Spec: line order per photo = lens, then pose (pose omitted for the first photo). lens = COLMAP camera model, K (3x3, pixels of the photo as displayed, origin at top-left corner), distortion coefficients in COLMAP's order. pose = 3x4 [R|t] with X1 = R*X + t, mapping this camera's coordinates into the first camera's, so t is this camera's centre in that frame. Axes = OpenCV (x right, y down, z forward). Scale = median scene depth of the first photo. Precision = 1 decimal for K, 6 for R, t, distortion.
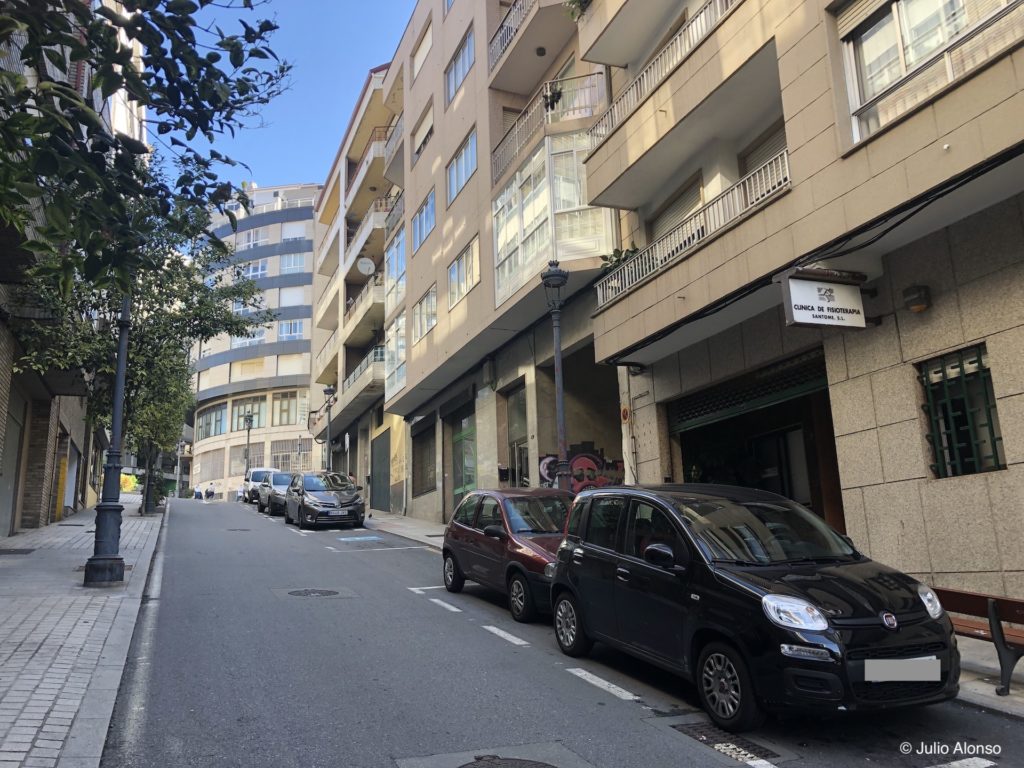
lens RADIAL K [[832.2, 0, 512.0], [0, 832.2, 384.0], [0, 0, 1]] dist [0.008661, 0.000710]
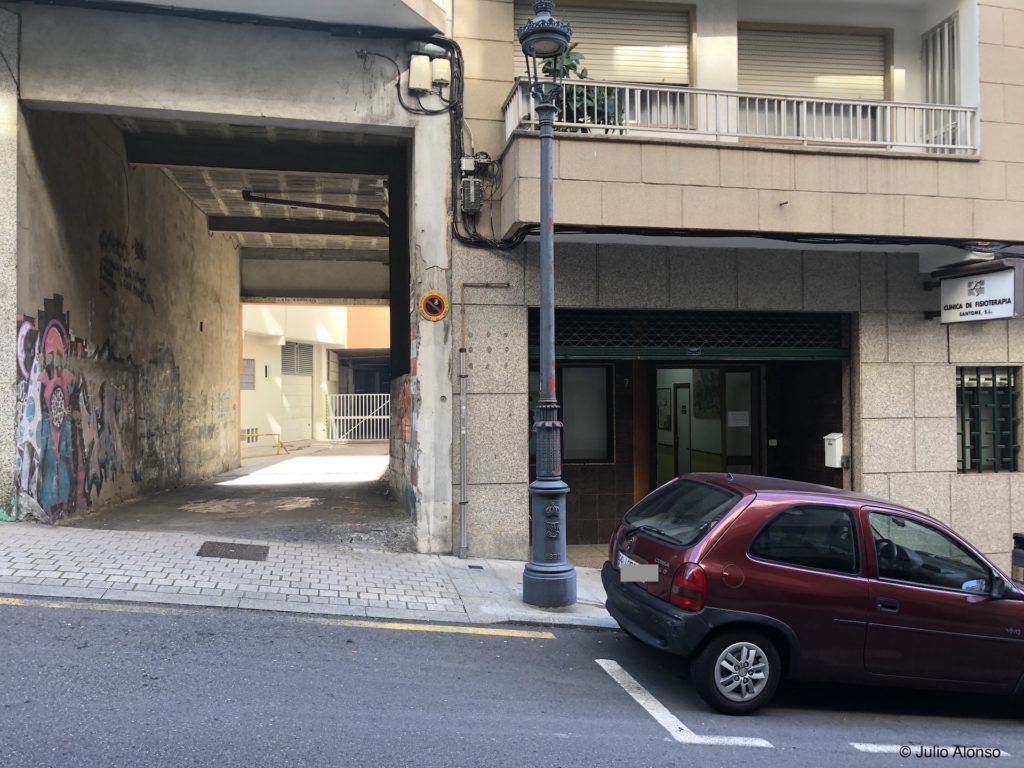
lens RADIAL K [[832.2, 0, 512.0], [0, 832.2, 384.0], [0, 0, 1]] dist [0.008661, 0.000710]
pose [[0.172379, 0.080010, 0.981776, -0.255922], [-0.213654, 0.976005, -0.042027, 0.062693], [-0.961581, -0.202515, 0.185337, 0.506275]]
